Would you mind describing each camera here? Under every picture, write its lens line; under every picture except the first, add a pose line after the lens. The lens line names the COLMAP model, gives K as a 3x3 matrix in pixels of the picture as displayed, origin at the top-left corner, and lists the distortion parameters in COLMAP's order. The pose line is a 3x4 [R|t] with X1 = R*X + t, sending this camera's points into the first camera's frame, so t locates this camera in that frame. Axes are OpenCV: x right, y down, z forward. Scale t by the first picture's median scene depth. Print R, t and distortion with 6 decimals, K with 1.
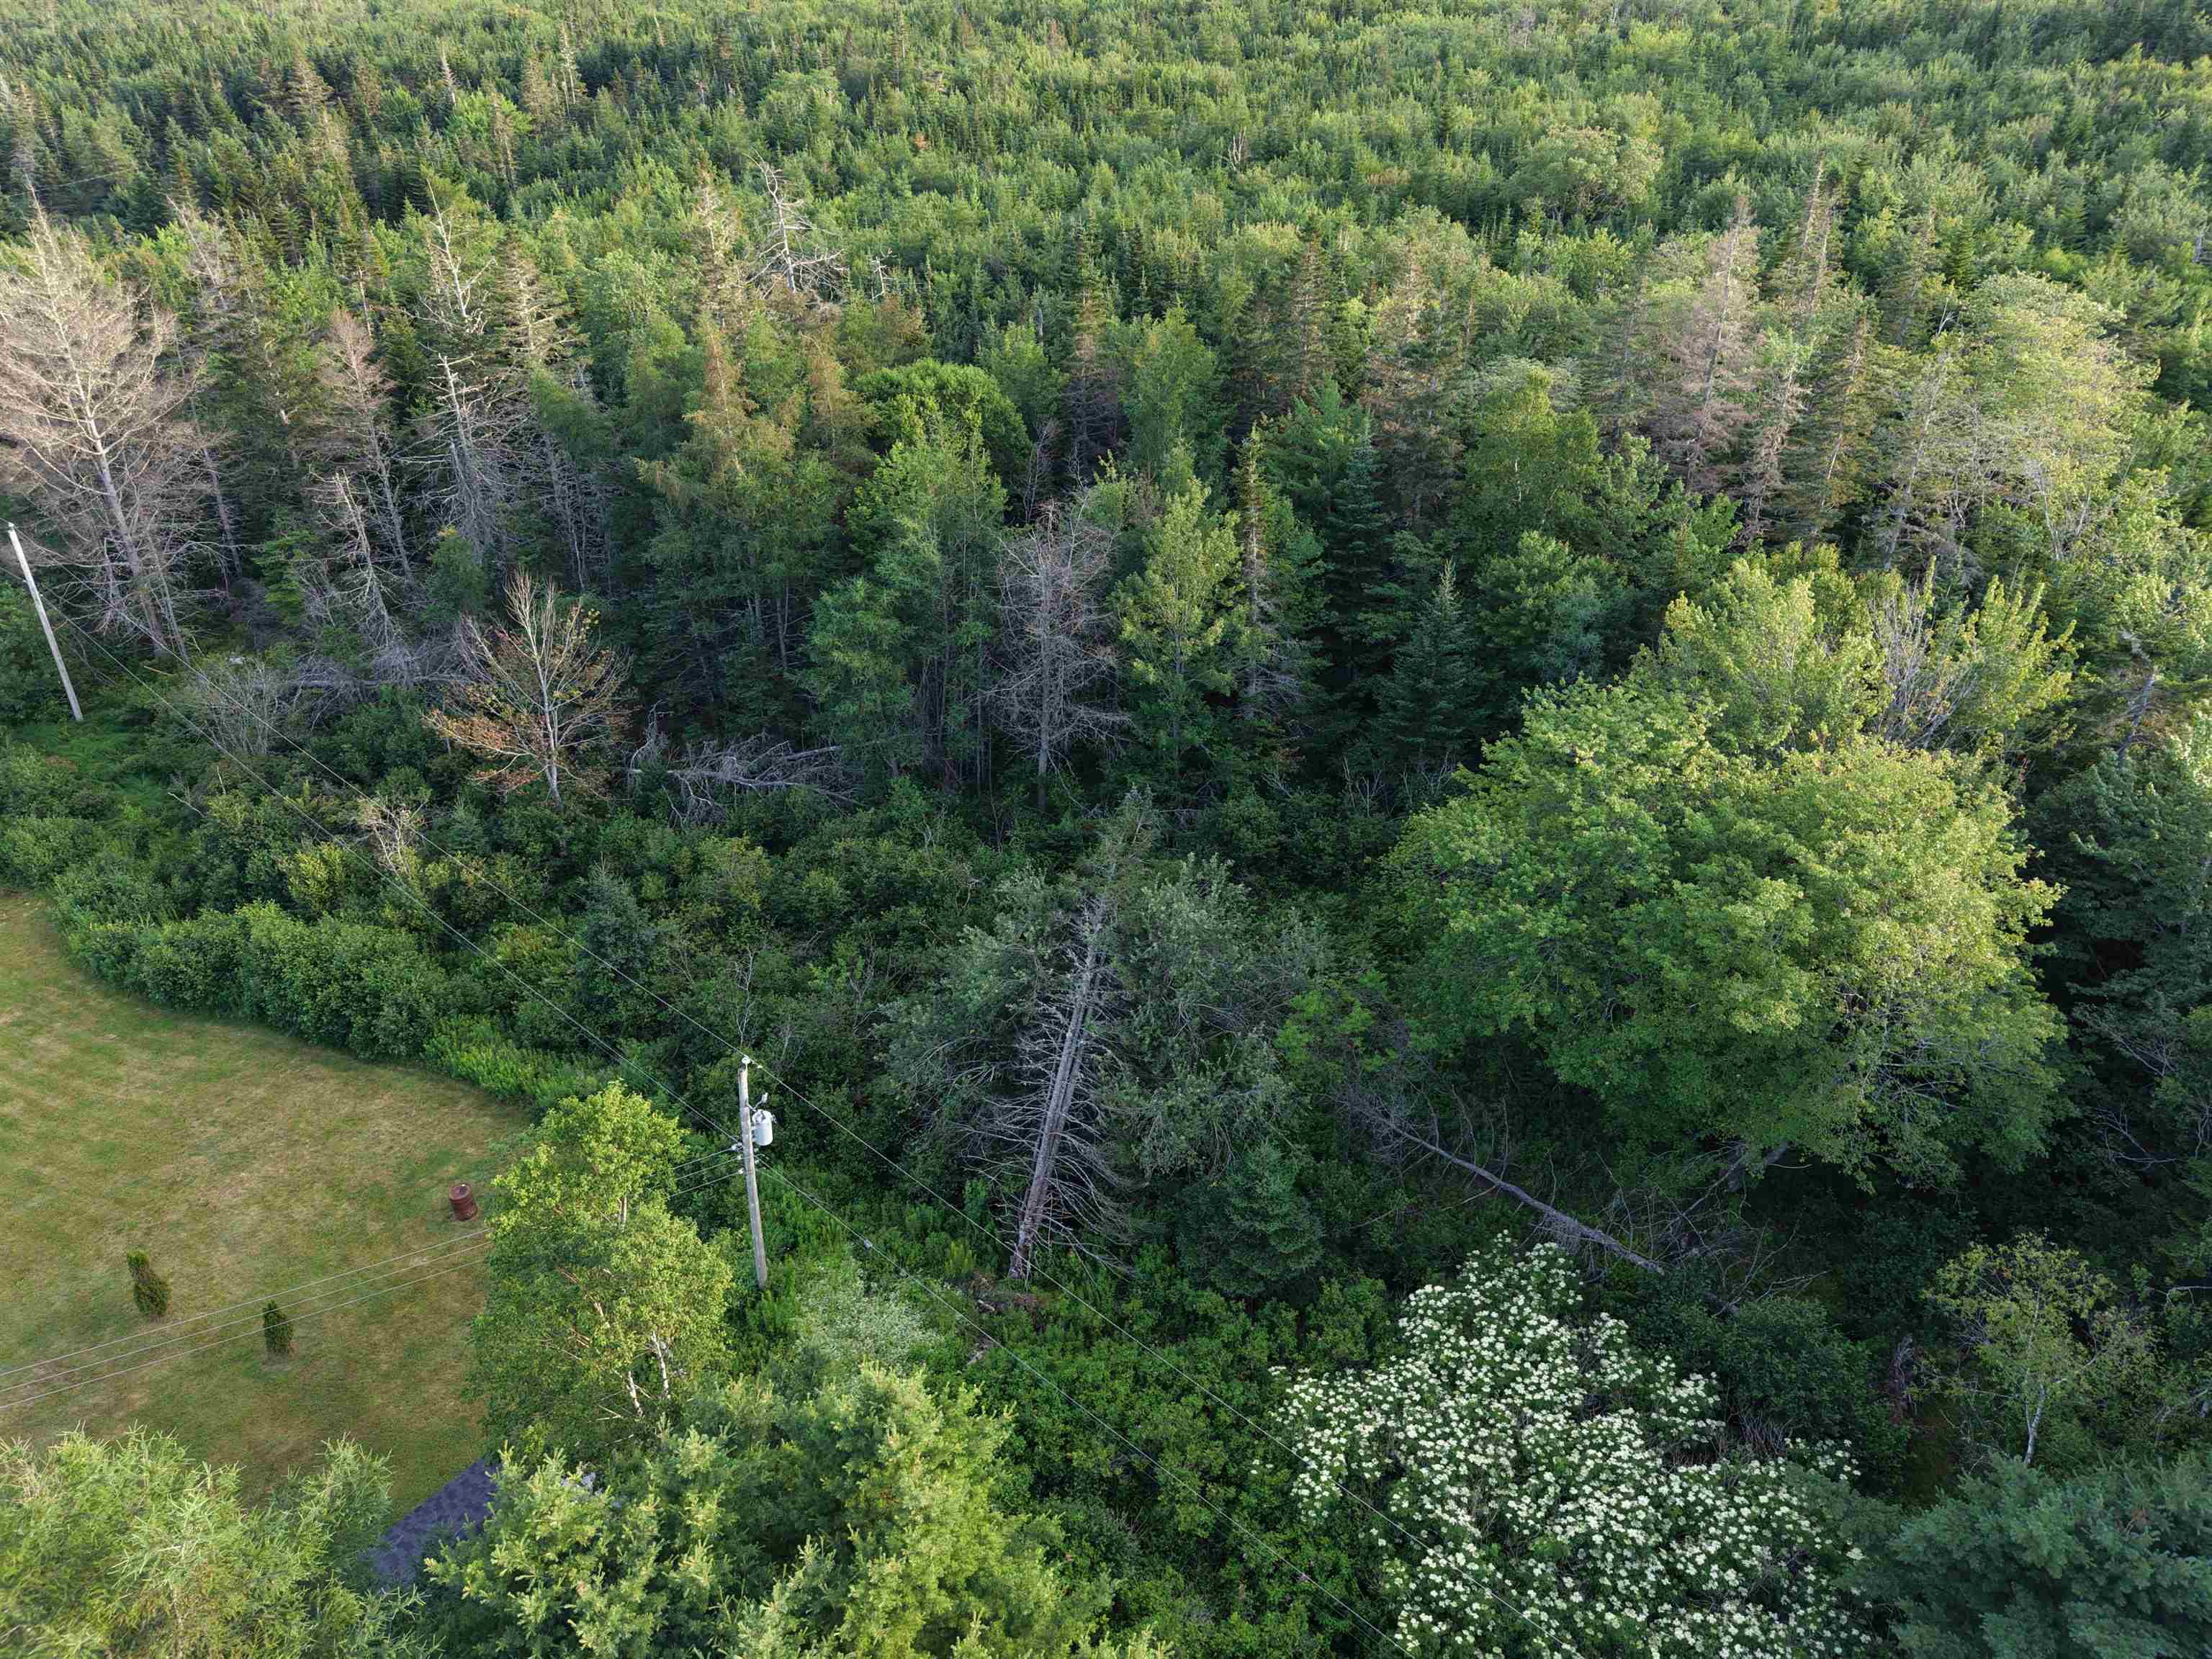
lens RADIAL K [[1485.3, 0, 1104.5], [0, 1485.3, 815.8], [0, 0, 1]] dist [0.018310, -0.015815]
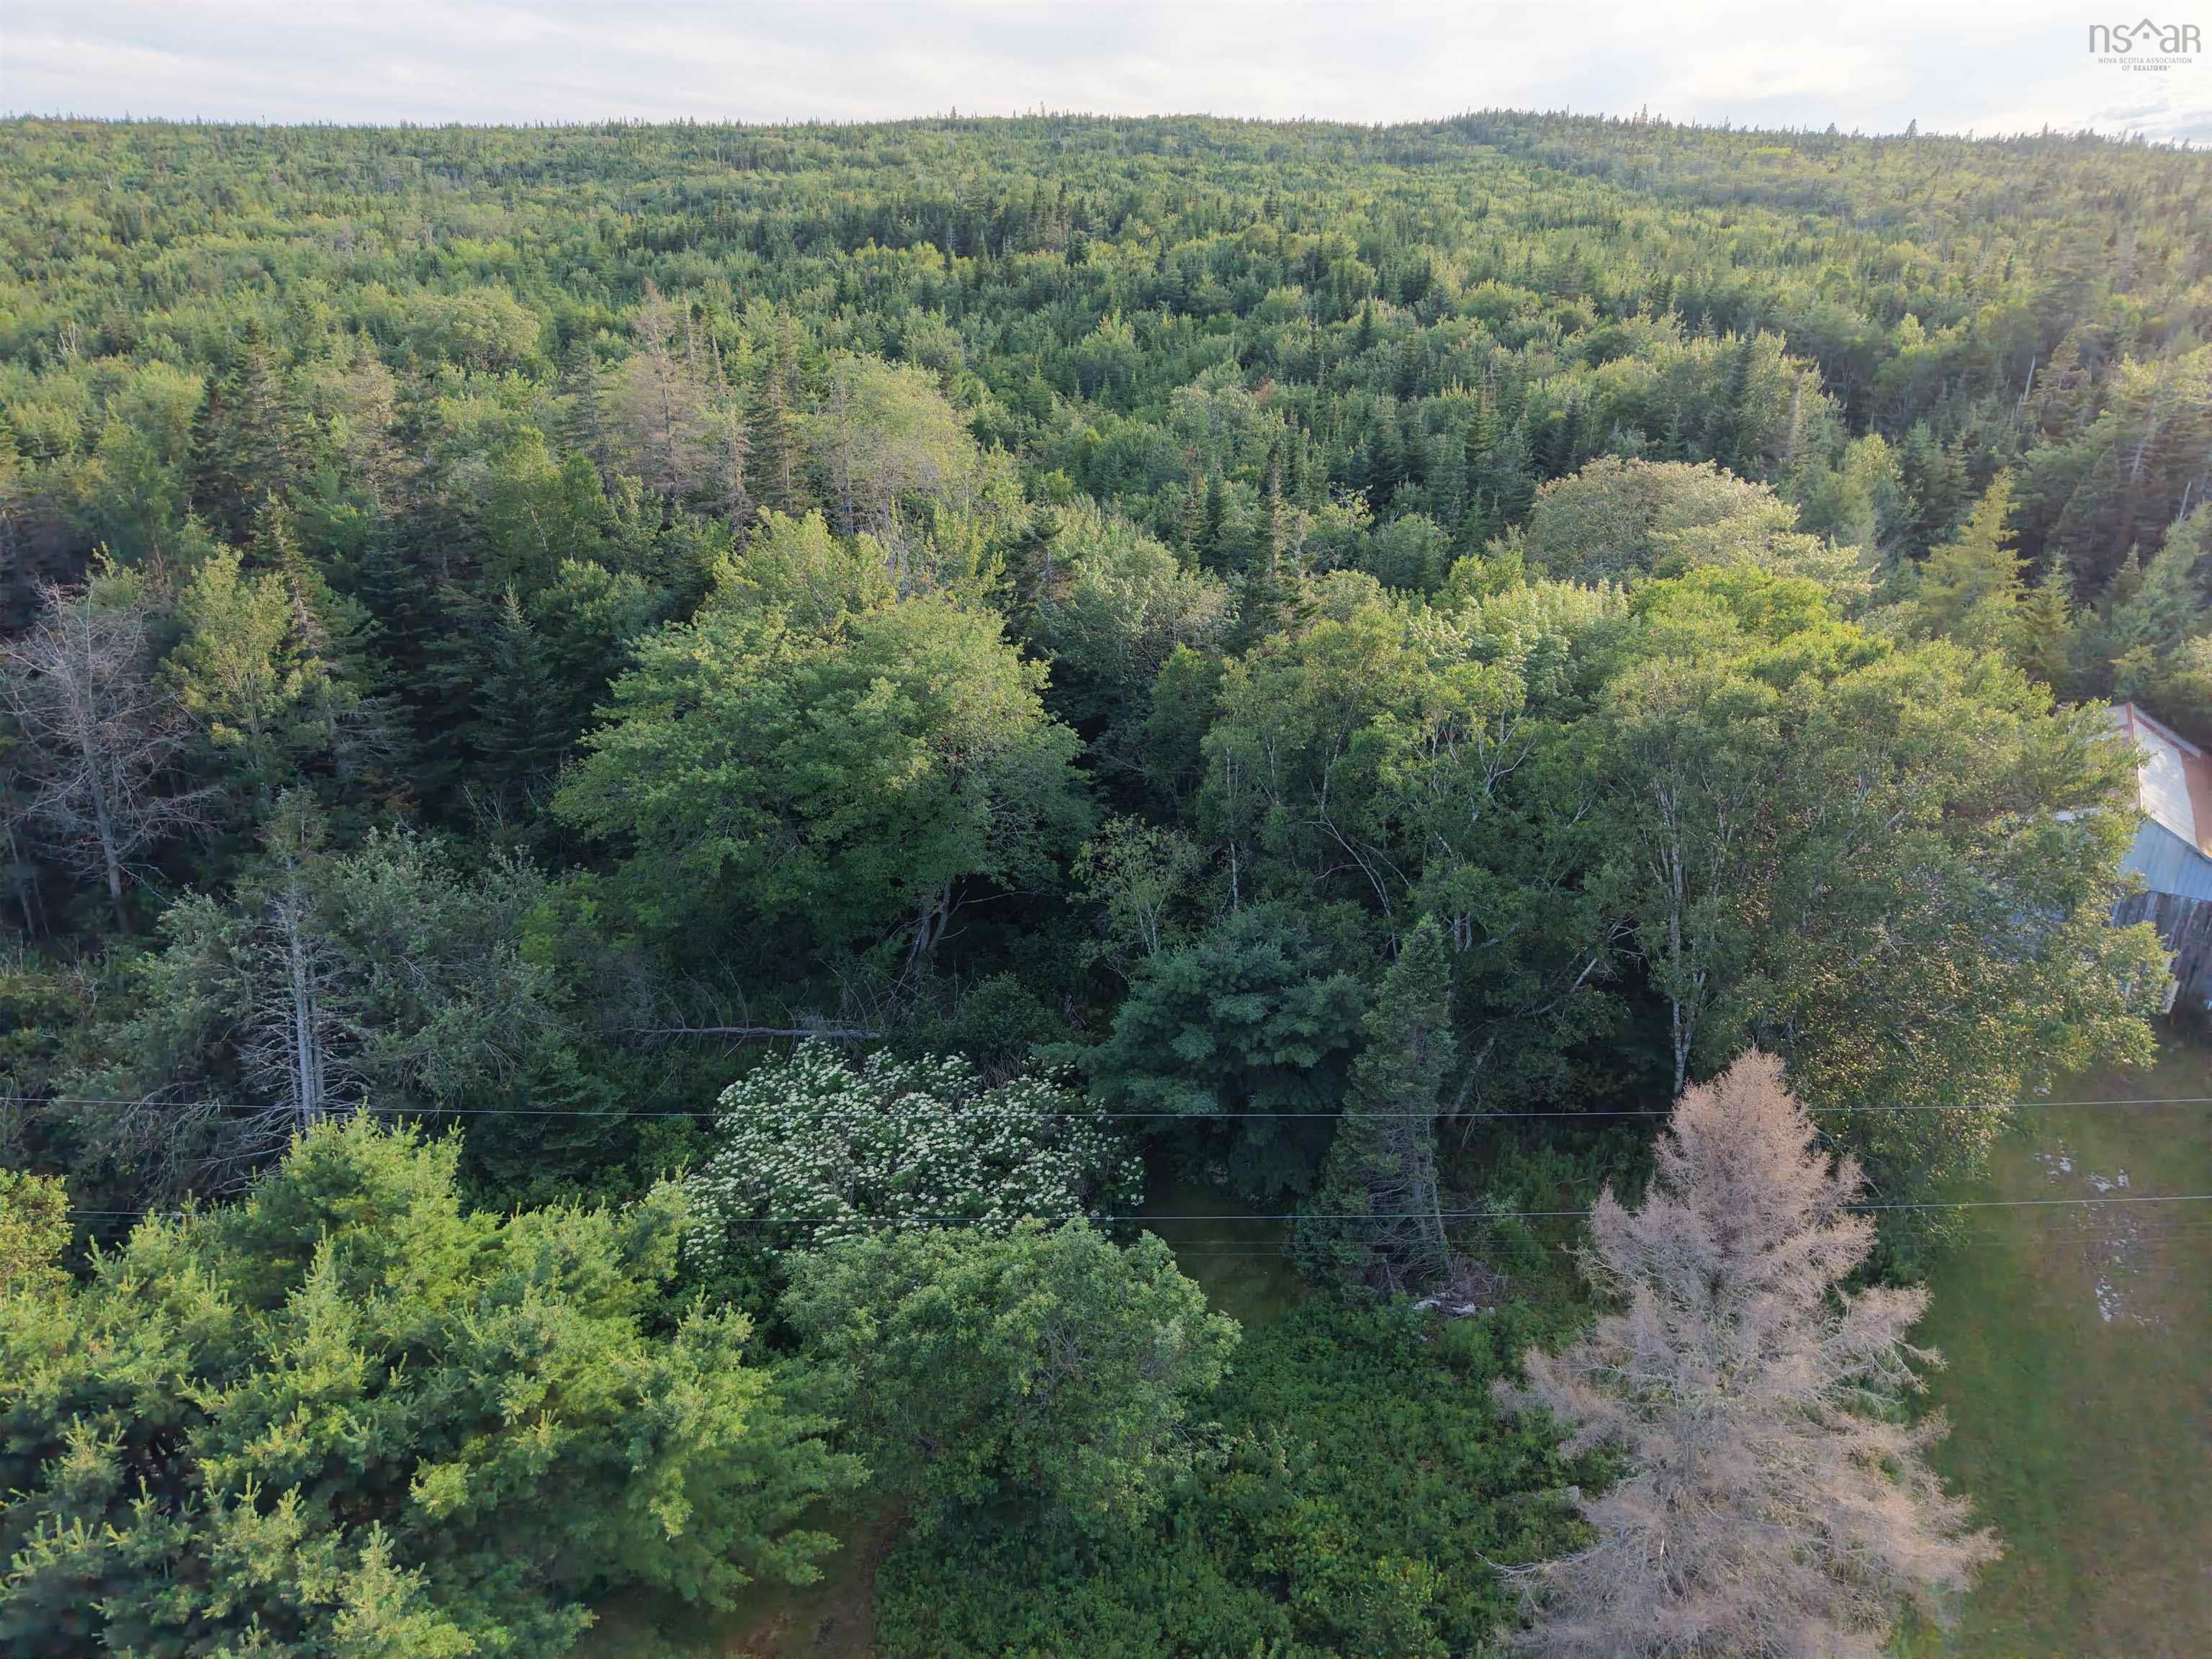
lens RADIAL K [[1485.3, 0, 1110.3], [0, 1485.3, 818.0], [0, 0, 1]] dist [0.018310, -0.015815]
pose [[0.758862, -0.243213, 0.604132, -0.183198], [0.325392, 0.945158, -0.028228, 0.225236], [-0.564135, 0.218001, 0.796384, -0.110710]]
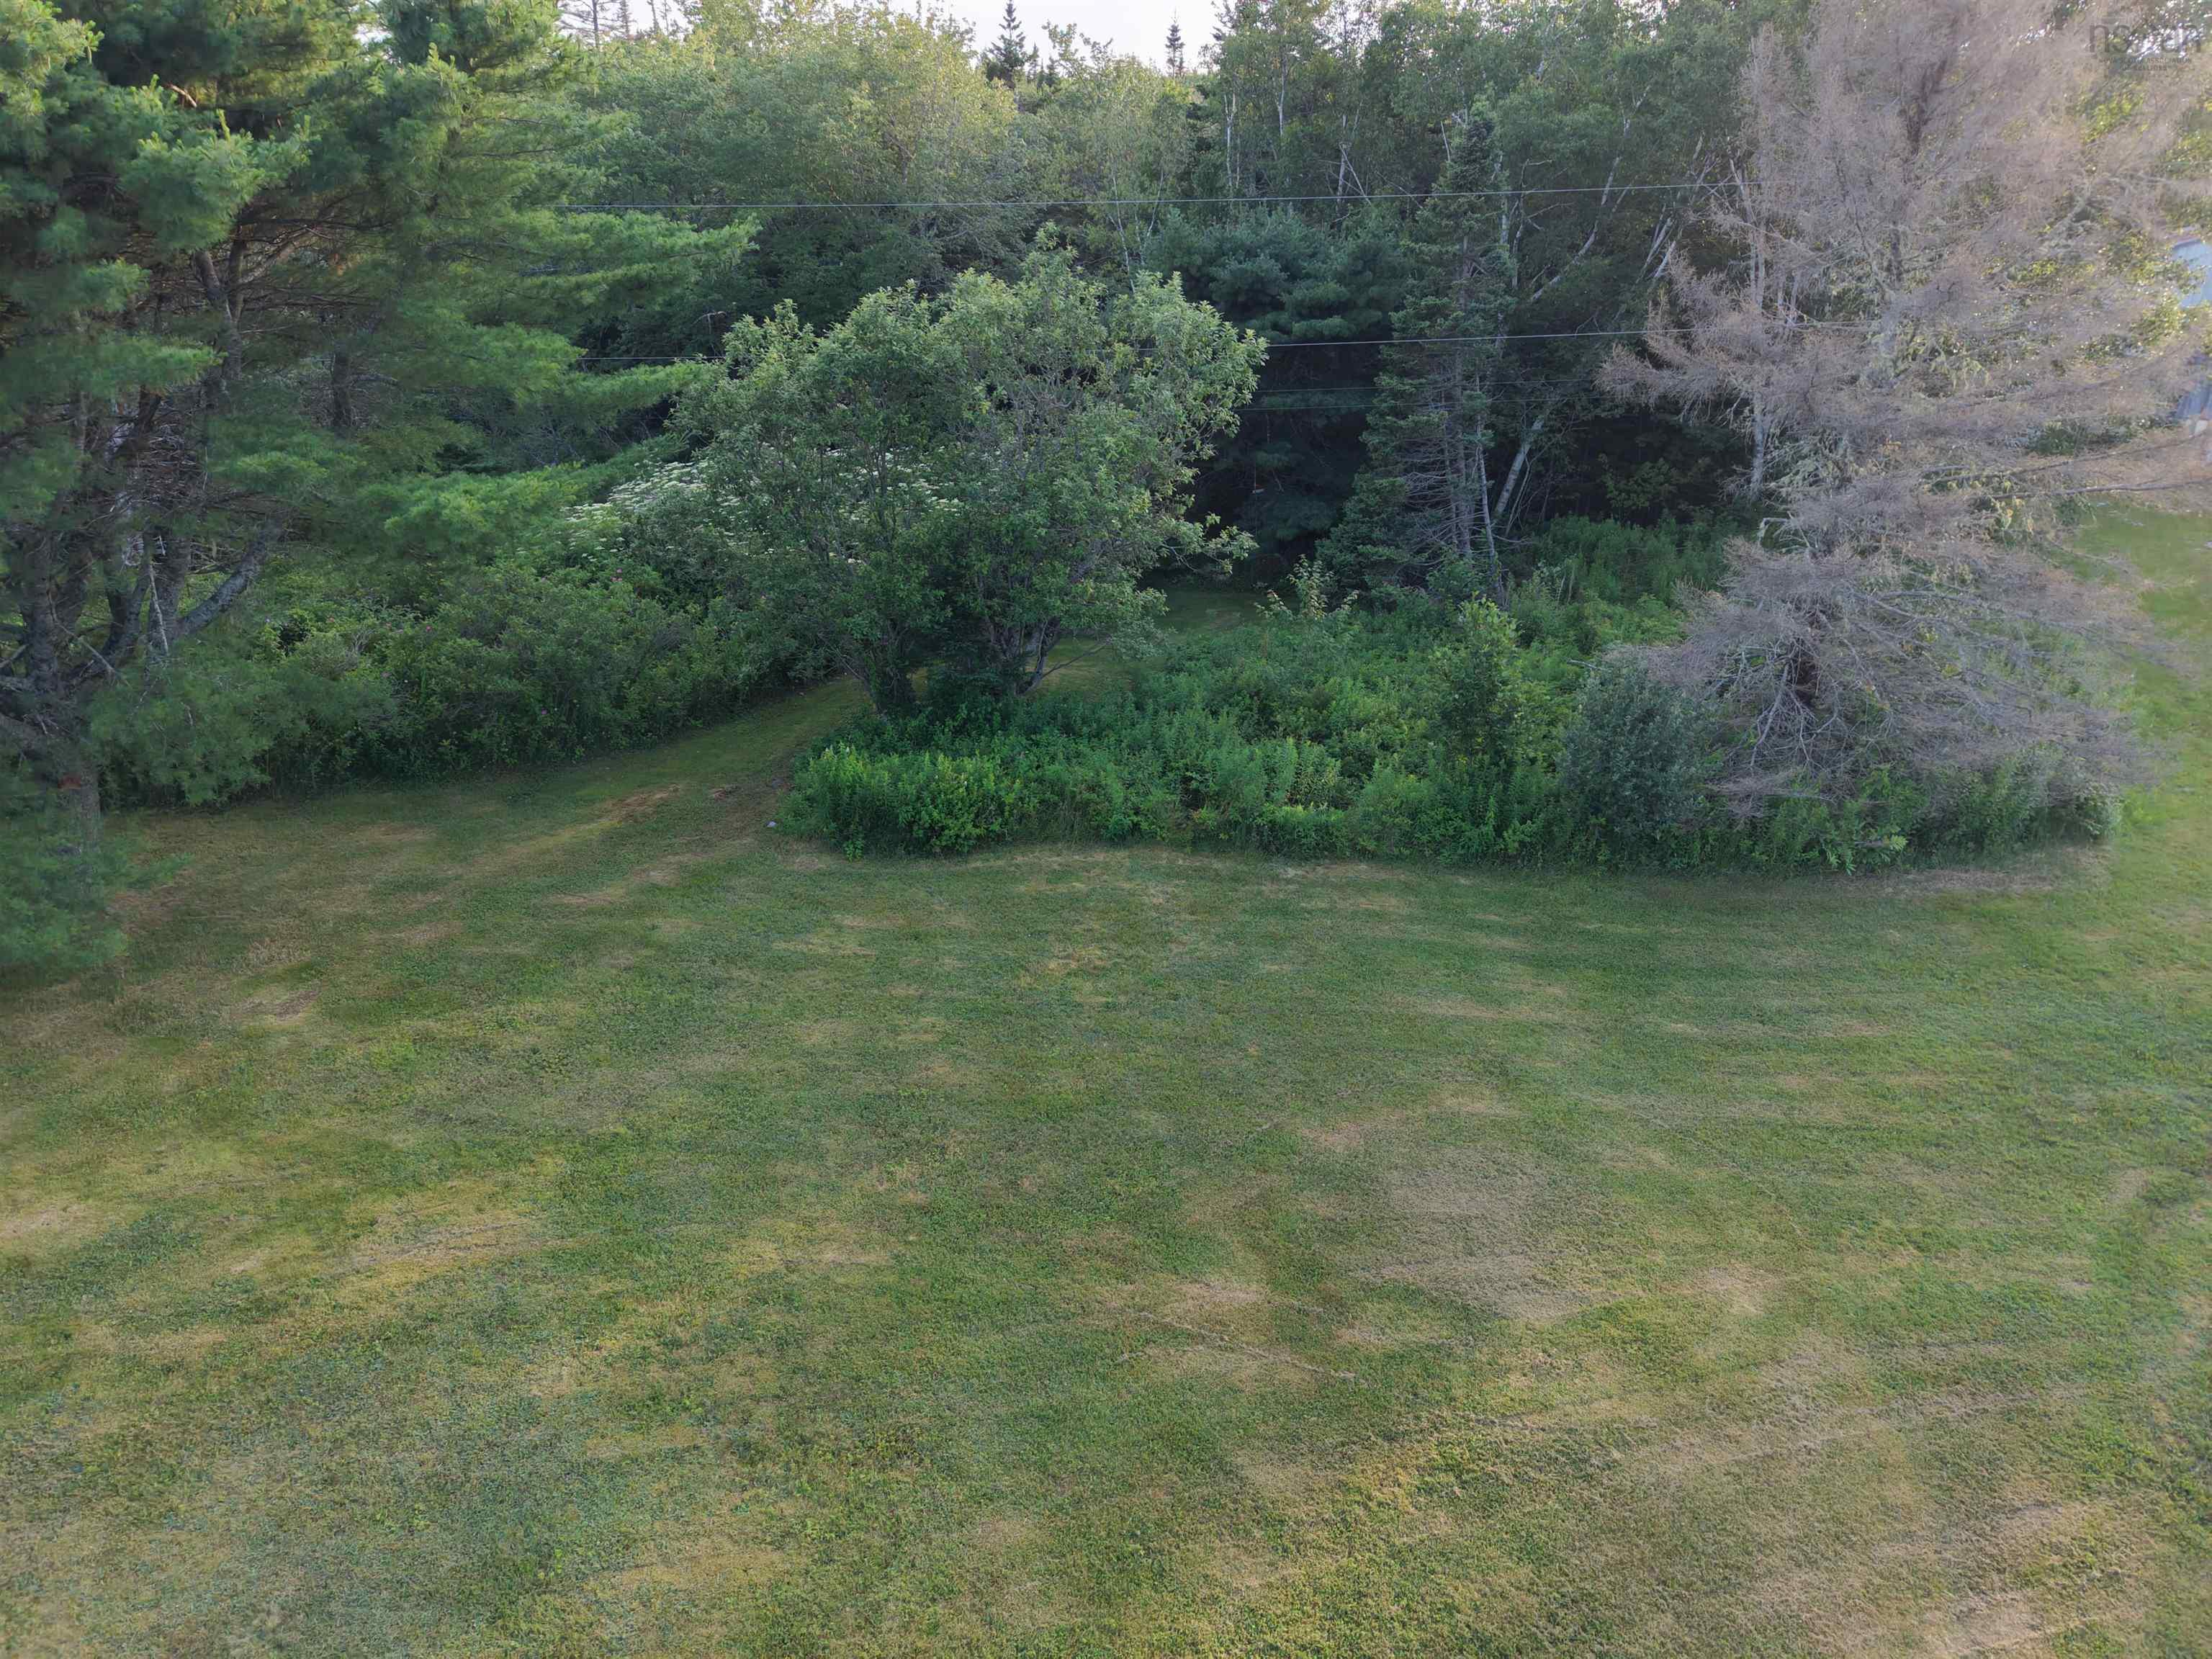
lens RADIAL K [[1485.3, 0, 1108.6], [0, 1485.3, 836.2], [0, 0, 1]] dist [0.018310, -0.015815]
pose [[0.748058, -0.248753, 0.615248, -0.186125], [0.327256, 0.944802, -0.015903, 0.605132], [-0.577332, 0.213240, 0.788173, 0.112514]]
